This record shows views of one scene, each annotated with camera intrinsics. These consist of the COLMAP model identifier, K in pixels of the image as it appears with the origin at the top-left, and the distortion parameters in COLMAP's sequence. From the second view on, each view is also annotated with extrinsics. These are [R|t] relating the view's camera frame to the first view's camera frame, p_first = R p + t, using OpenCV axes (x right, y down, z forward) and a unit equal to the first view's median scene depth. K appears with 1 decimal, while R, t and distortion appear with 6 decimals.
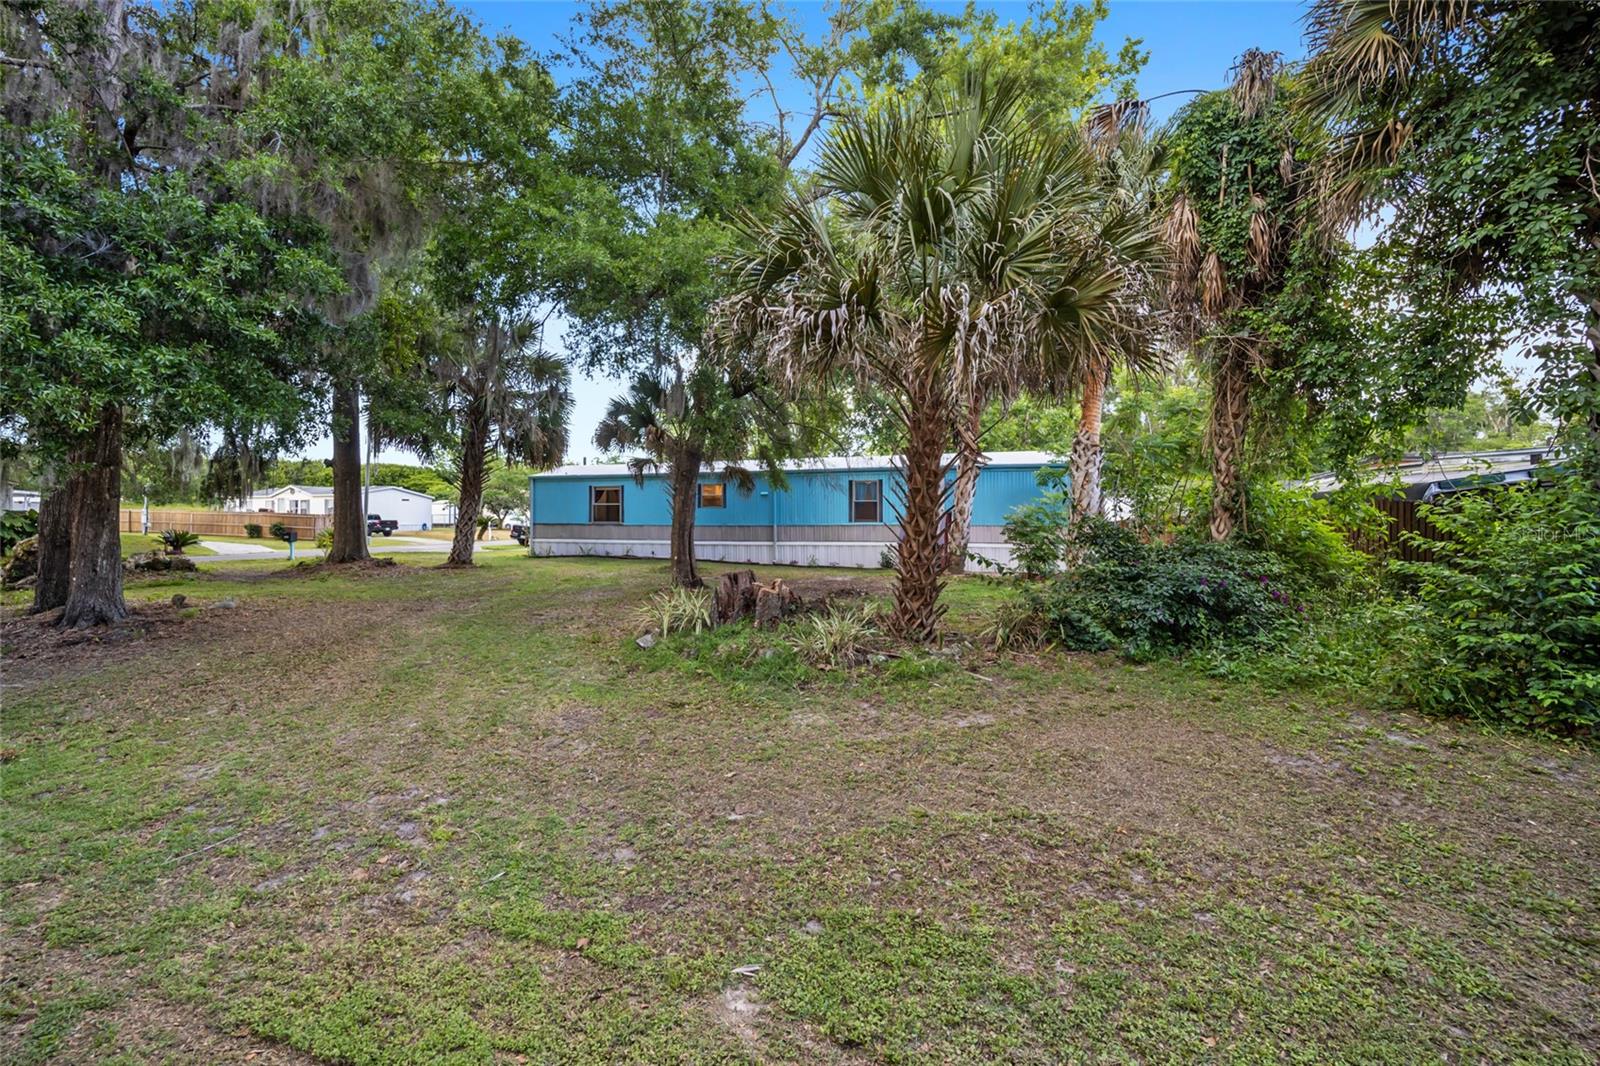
lens RADIAL K [[653.4, 0, 795.0], [0, 653.4, 531.9], [0, 0, 1]] dist [-0.019083, 0.000358]
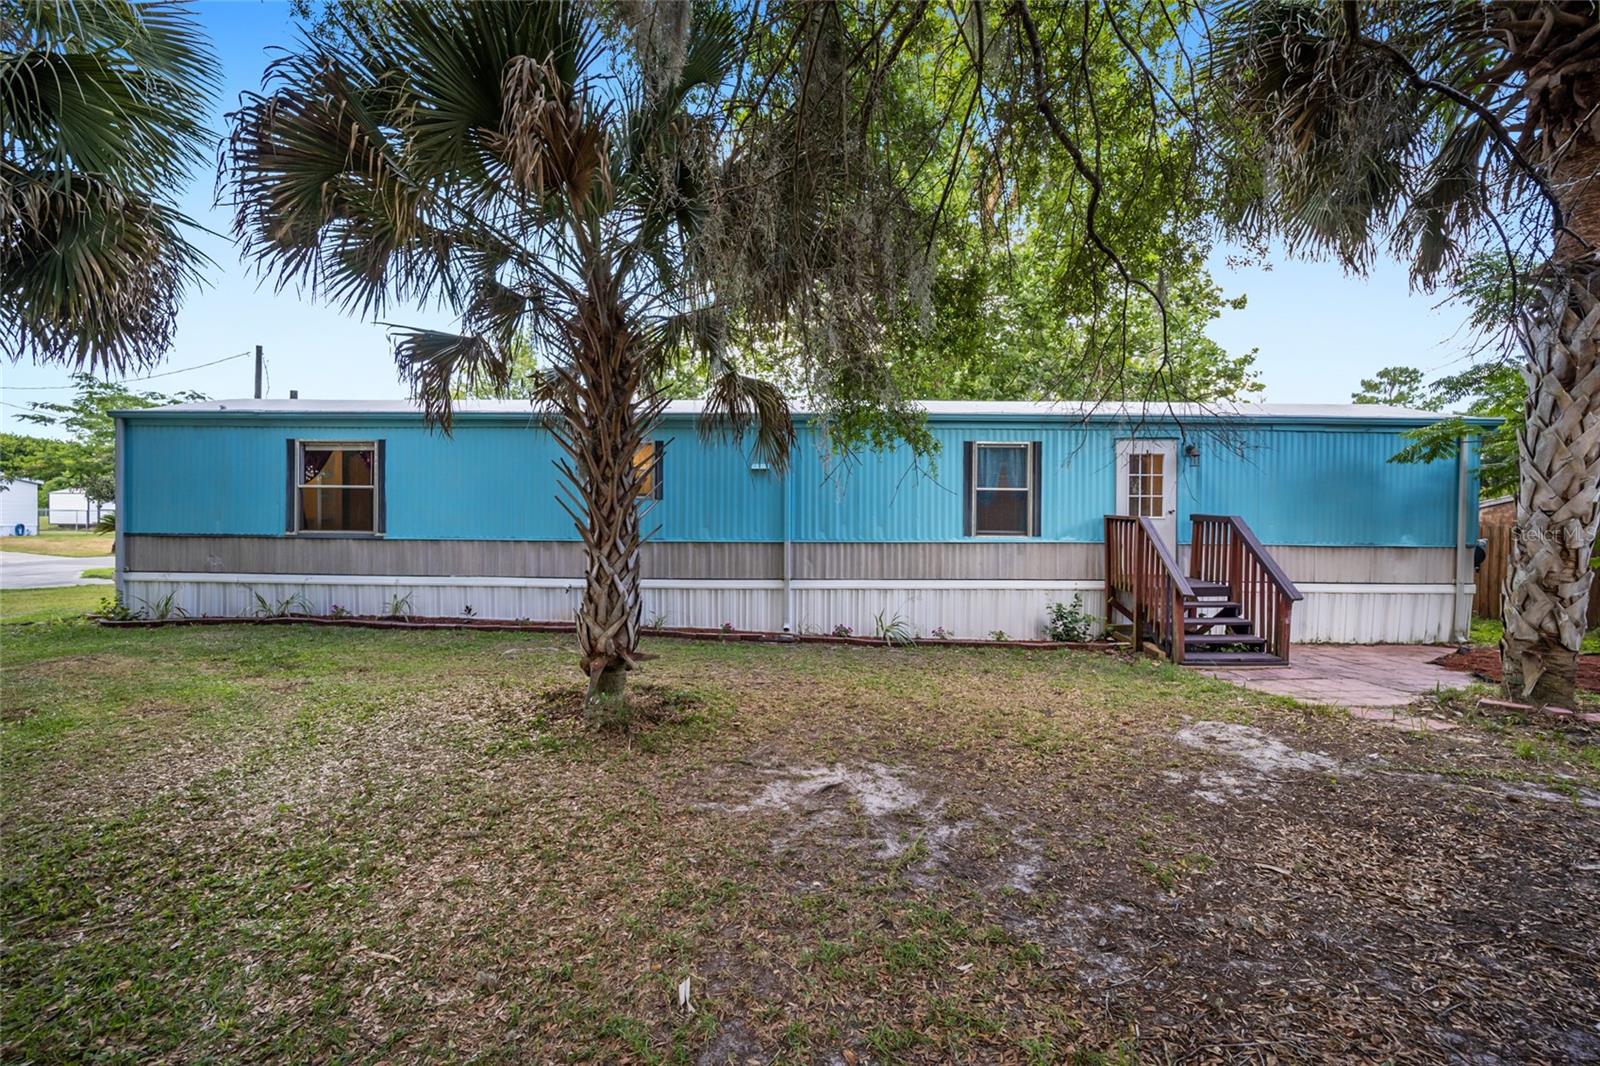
lens RADIAL K [[653.4, 0, 810.1], [0, 653.4, 535.6], [0, 0, 1]] dist [-0.019083, 0.000358]
pose [[0.952294, 0.001409, 0.305179, -0.151318], [-0.002221, 0.999995, 0.002313, -0.015889], [-0.305174, -0.002880, 0.952292, 0.603410]]
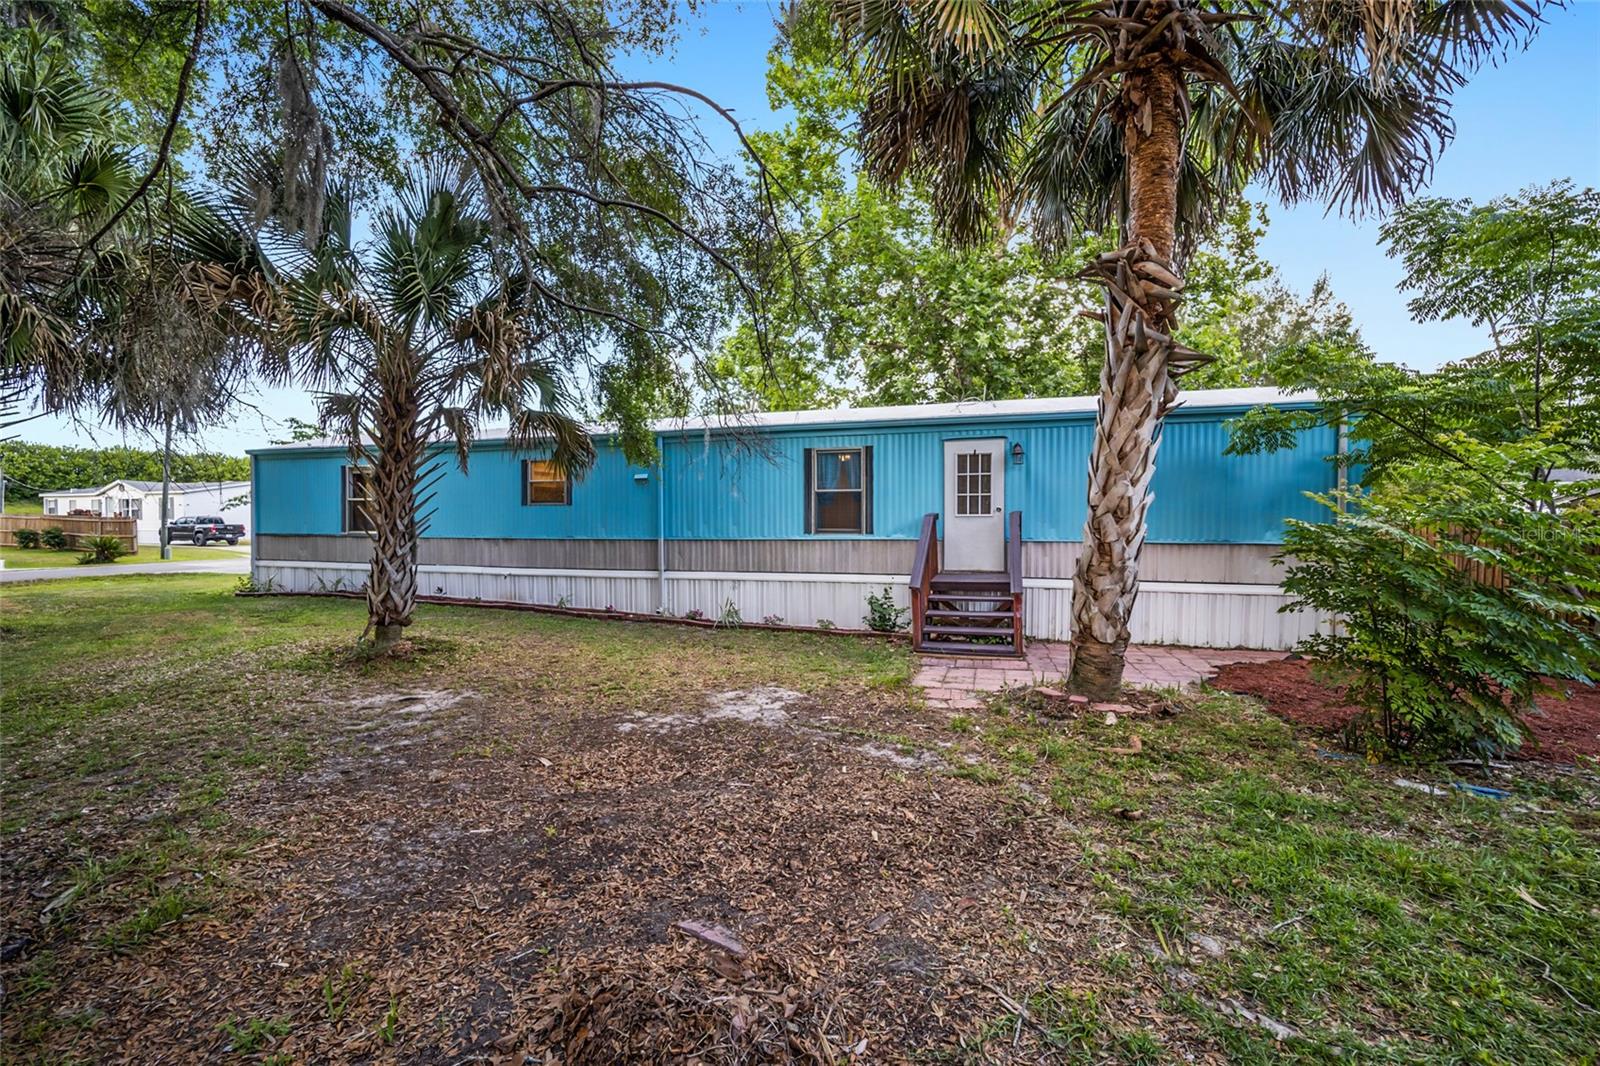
lens RADIAL K [[653.4, 0, 790.3], [0, 653.4, 544.0], [0, 0, 1]] dist [-0.019083, 0.000358]
pose [[0.999778, -0.000478, 0.021081, 0.061064], [0.000174, 0.999896, 0.014403, -0.014156], [-0.021085, -0.014396, 0.999674, 0.501232]]
